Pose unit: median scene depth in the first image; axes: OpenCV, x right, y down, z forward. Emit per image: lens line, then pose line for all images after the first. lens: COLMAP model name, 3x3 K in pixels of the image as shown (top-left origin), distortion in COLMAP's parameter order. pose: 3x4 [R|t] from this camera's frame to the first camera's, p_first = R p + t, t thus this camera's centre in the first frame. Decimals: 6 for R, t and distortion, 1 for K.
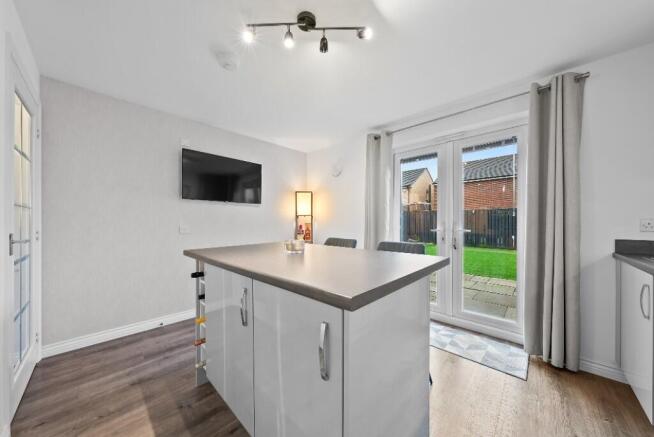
lens RADIAL K [[223.2, 0, 323.5], [0, 223.2, 221.6], [0, 0, 1]] dist [-0.000099, -0.000134]
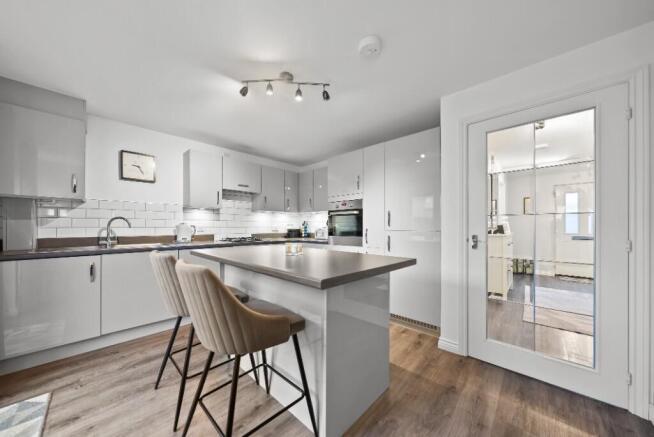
lens RADIAL K [[223.2, 0, 327.1], [0, 223.2, 224.6], [0, 0, 1]] dist [-0.000099, -0.000134]
pose [[-0.999940, -0.006885, -0.008542, -0.174172], [-0.006756, 0.999865, -0.014989, 0.001769], [0.008644, -0.014930, -0.999851, 1.329346]]
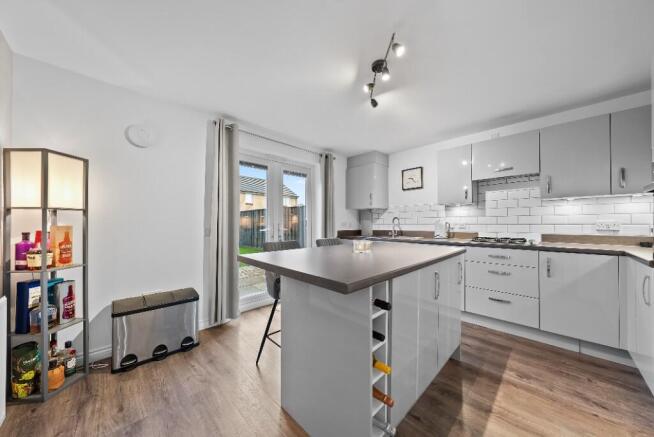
lens RADIAL K [[223.2, 0, 323.2], [0, 223.2, 223.6], [0, 0, 1]] dist [-0.000099, -0.000134]
pose [[0.016880, -0.003825, 0.999850, -0.769300], [-0.003246, 0.999987, 0.003880, -0.003250], [-0.999852, -0.003311, 0.016867, 0.742847]]
